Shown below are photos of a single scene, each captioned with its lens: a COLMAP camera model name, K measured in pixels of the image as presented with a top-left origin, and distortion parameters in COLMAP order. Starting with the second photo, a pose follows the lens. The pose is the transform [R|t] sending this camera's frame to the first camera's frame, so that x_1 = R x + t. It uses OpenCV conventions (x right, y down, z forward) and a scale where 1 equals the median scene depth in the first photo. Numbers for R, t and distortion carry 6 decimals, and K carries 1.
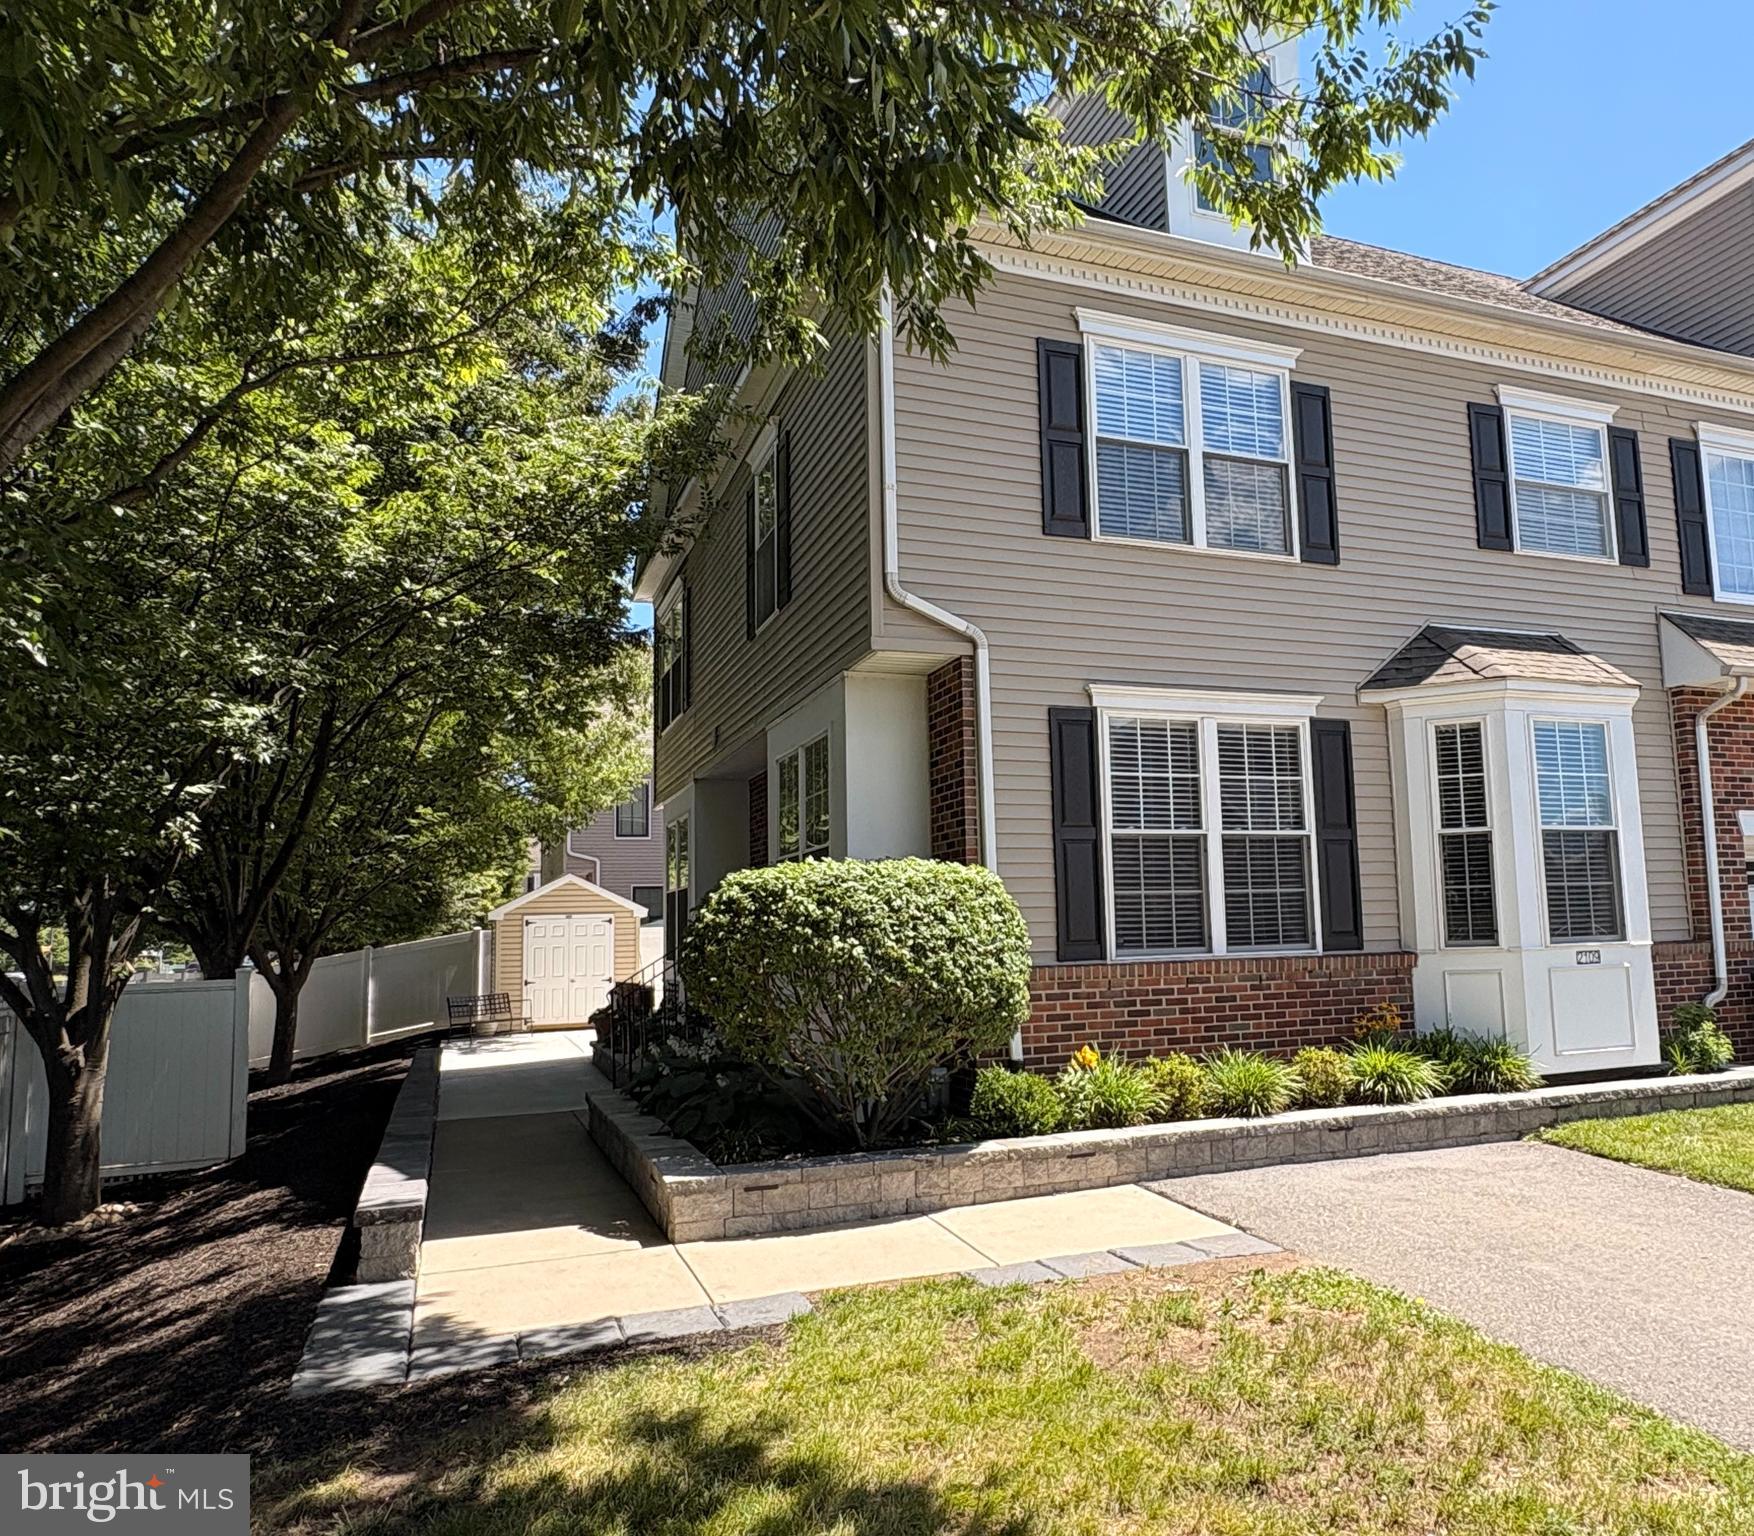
lens RADIAL K [[1242.8, 0, 965.4], [0, 1242.8, 766.9], [0, 0, 1]] dist [0.000131, -0.000569]
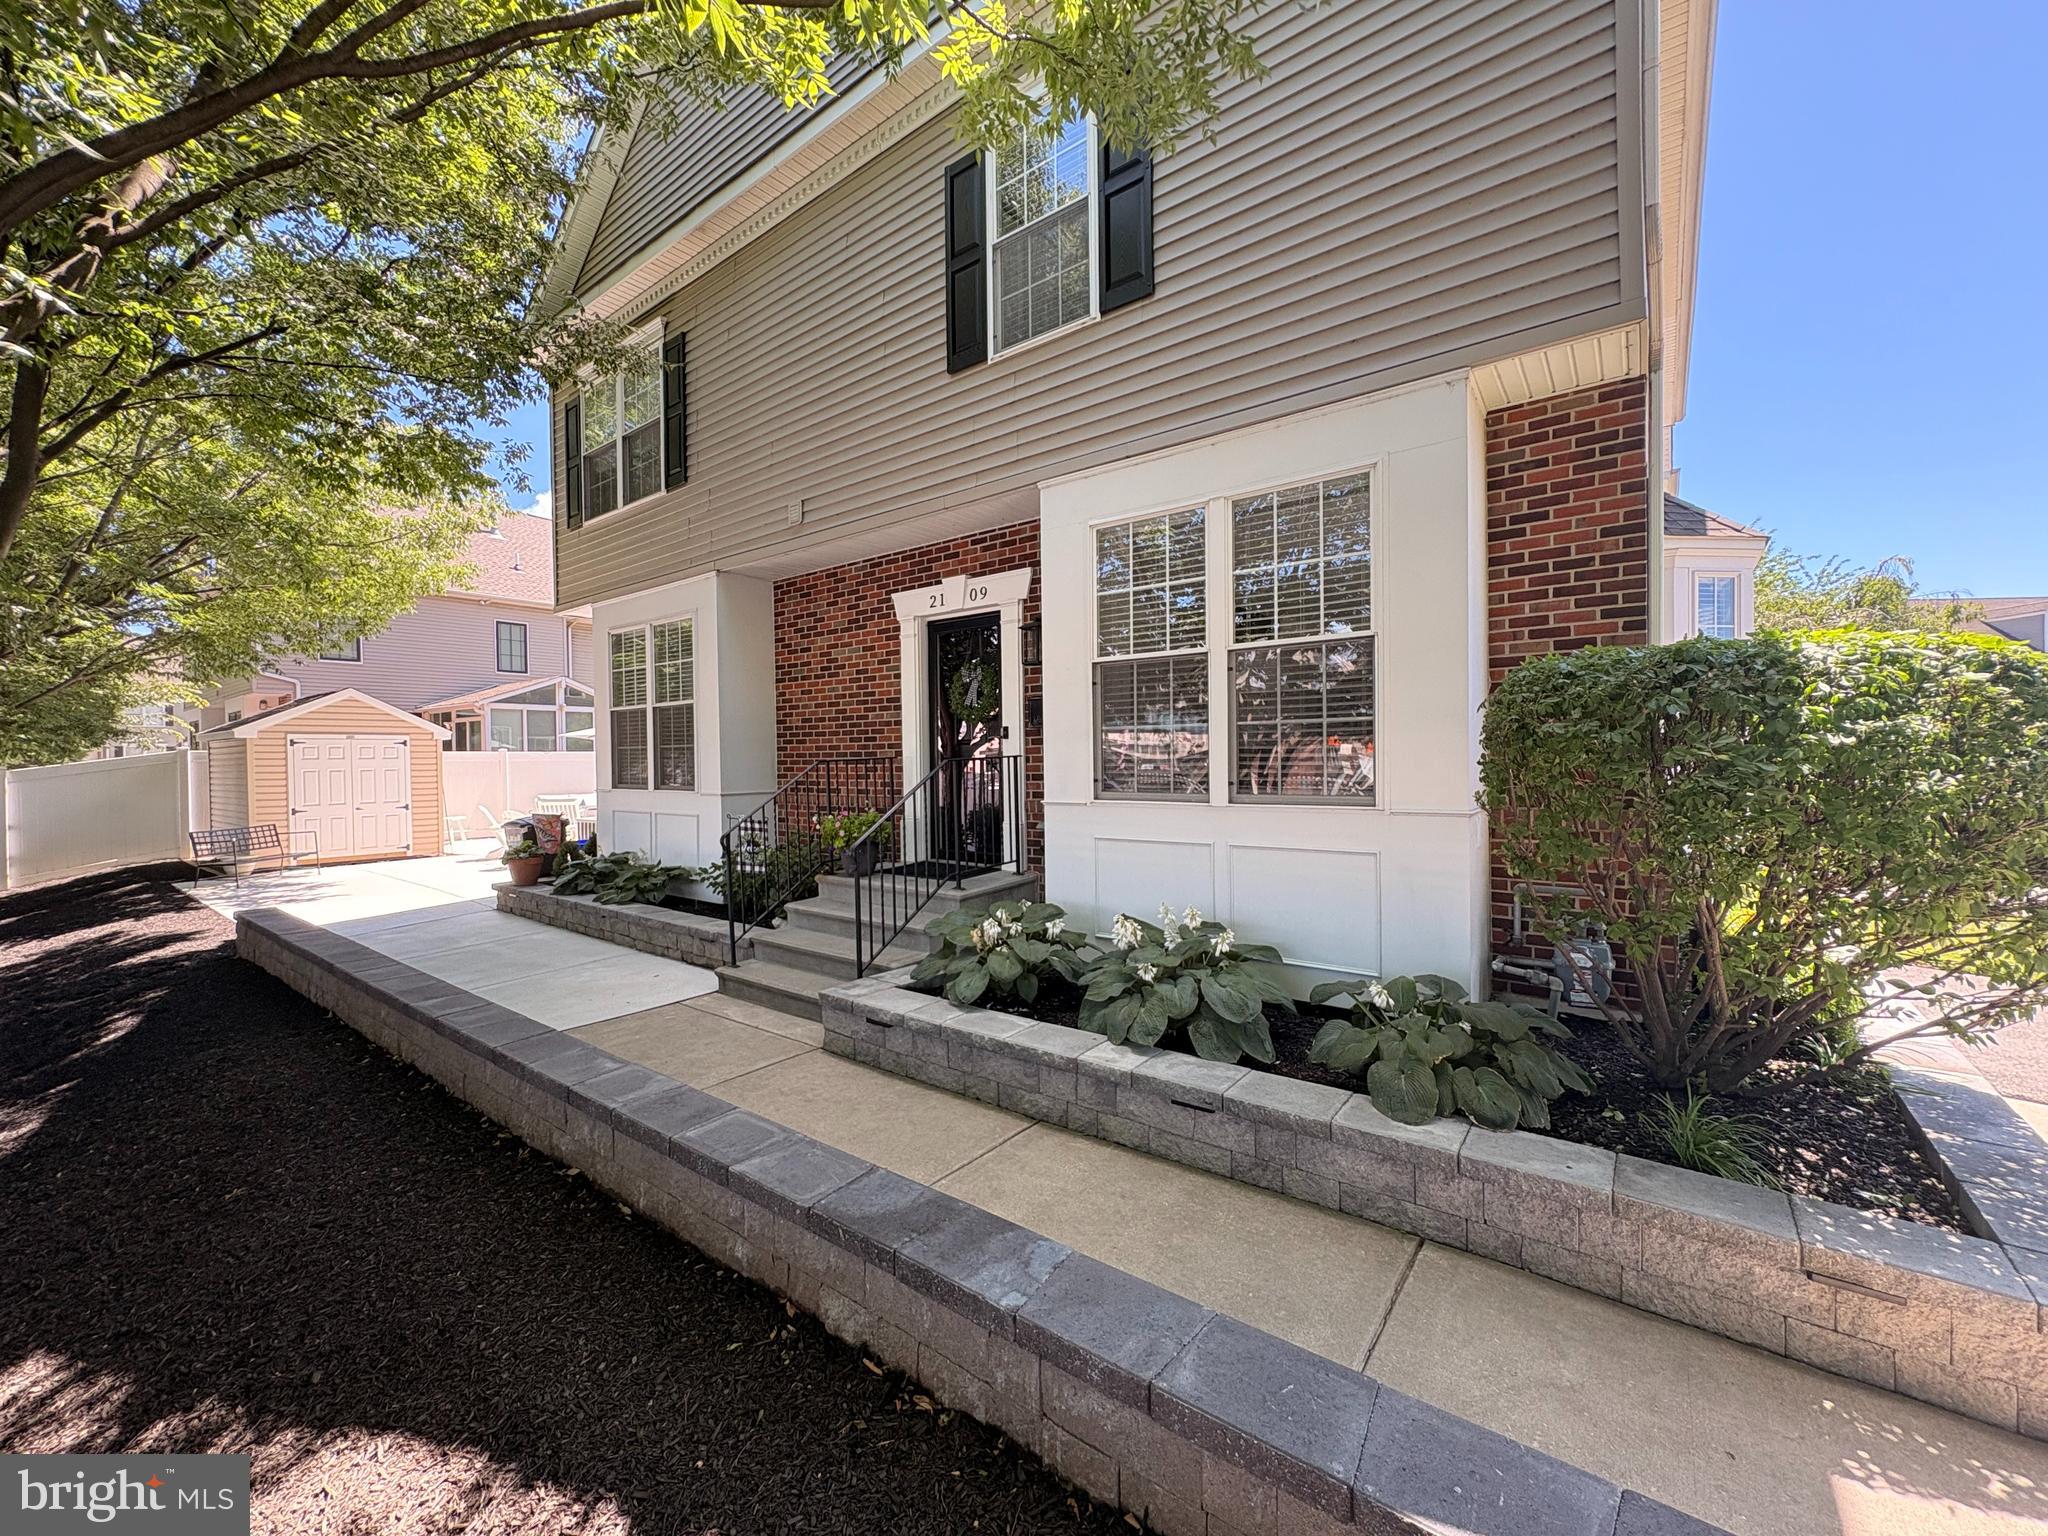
lens RADIAL K [[814.9, 0, 1024.0], [0, 814.9, 768.0], [0, 0, 1]] dist [0.000419, 0.000073]
pose [[0.862952, 0.006932, 0.505239, -0.529568], [-0.076682, 0.990121, 0.117388, 0.101016], [-0.499434, -0.140043, 0.854958, 0.706900]]
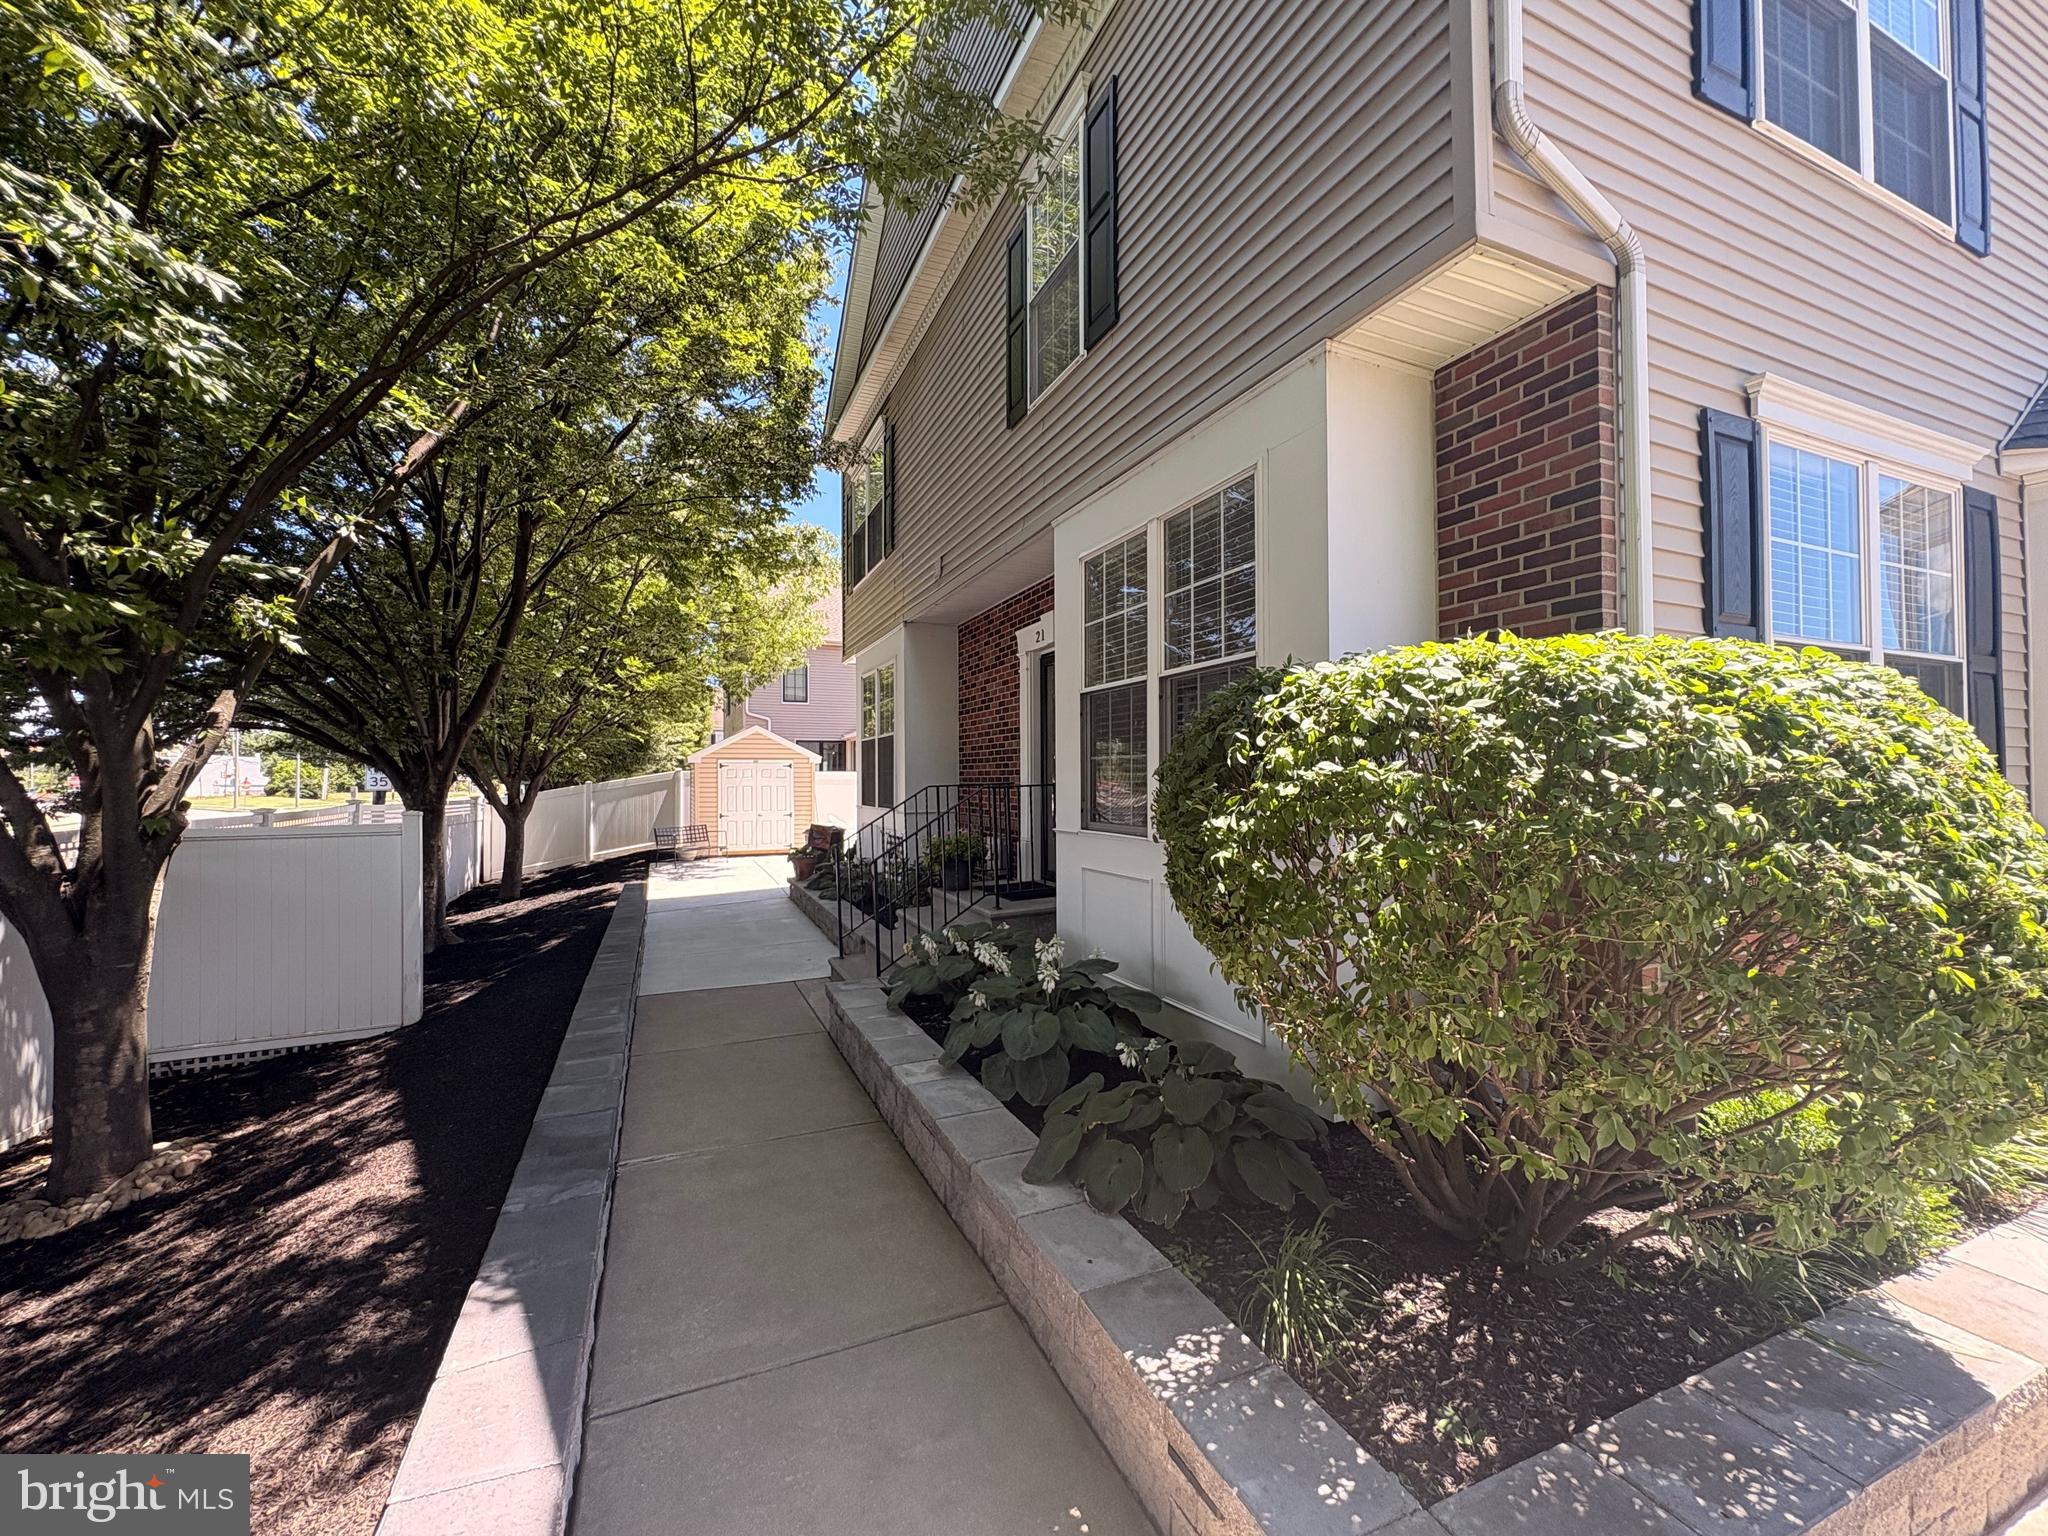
lens RADIAL K [[814.9, 0, 1024.0], [0, 814.9, 768.0], [0, 0, 1]] dist [0.000419, 0.000073]
pose [[0.999266, 0.021397, 0.031781, -0.237909], [-0.025071, 0.992445, 0.120103, 0.073741], [-0.028971, -0.120812, 0.992253, 0.597512]]
